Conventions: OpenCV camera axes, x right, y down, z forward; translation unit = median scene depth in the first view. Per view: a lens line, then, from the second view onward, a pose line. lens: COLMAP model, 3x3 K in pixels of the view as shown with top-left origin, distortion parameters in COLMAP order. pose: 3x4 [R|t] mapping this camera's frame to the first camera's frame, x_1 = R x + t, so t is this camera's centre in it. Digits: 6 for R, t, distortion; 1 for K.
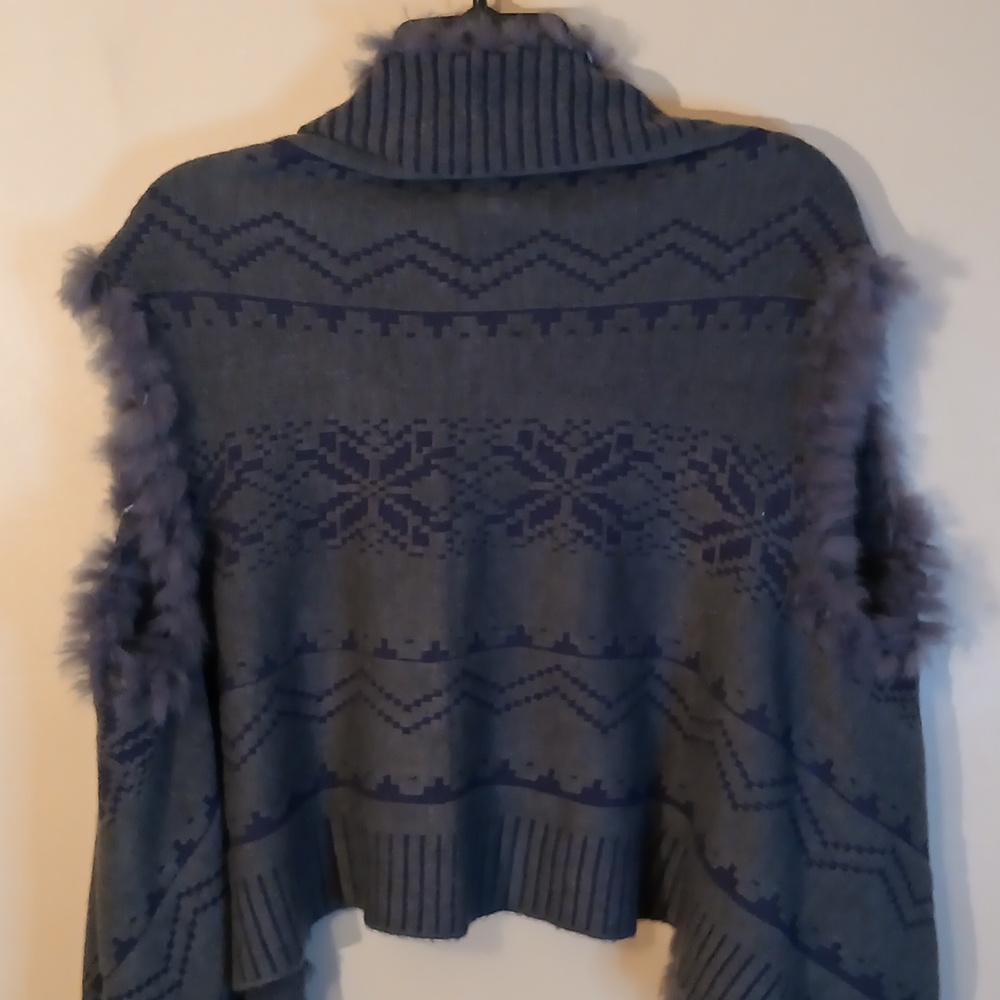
lens RADIAL K [[1708.3, 0, 500.0], [0, 1708.3, 500.0], [0, 0, 1]] dist [0.156836, -0.664803]
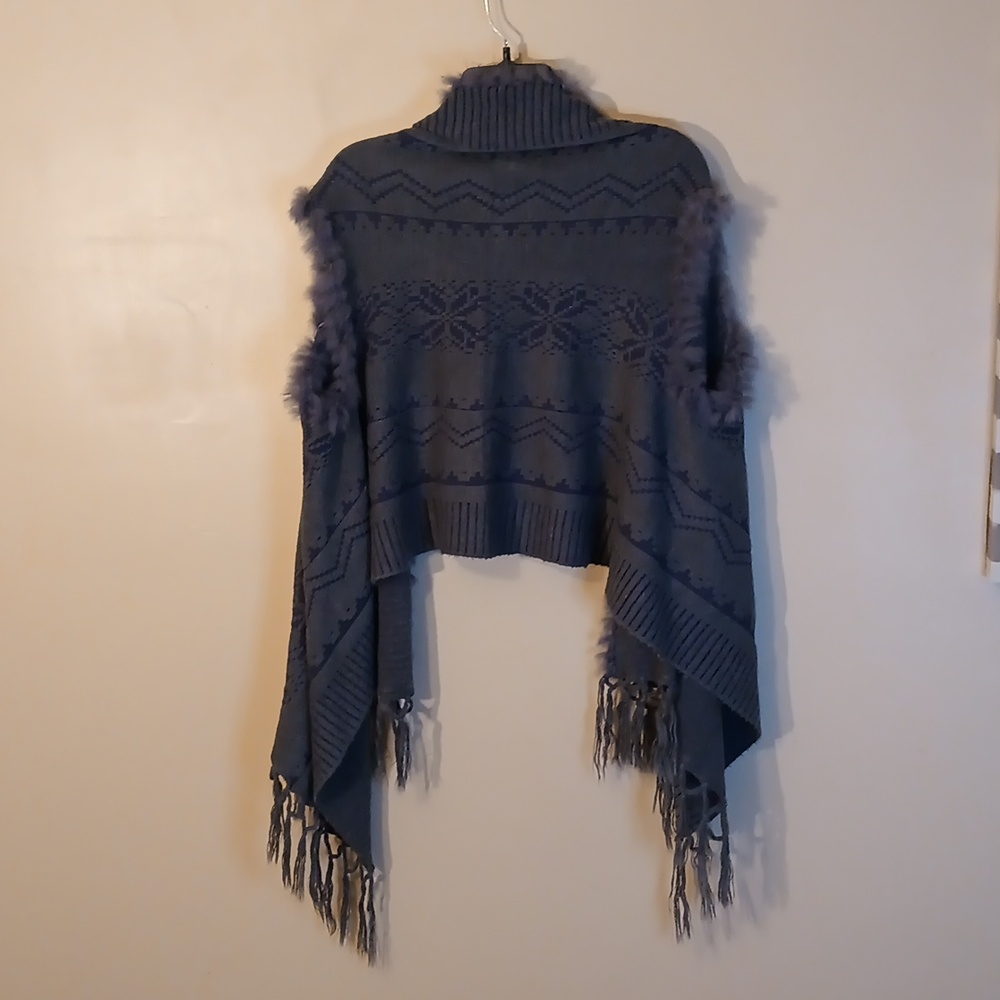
lens RADIAL K [[1708.3, 0, 500.0], [0, 1708.3, 500.0], [0, 0, 1]] dist [0.156836, -0.664803]
pose [[0.984210, 0.036749, -0.173147, 0.317489], [-0.031281, 0.998925, 0.034205, 0.128278], [0.174217, -0.028249, 0.984302, -0.853145]]
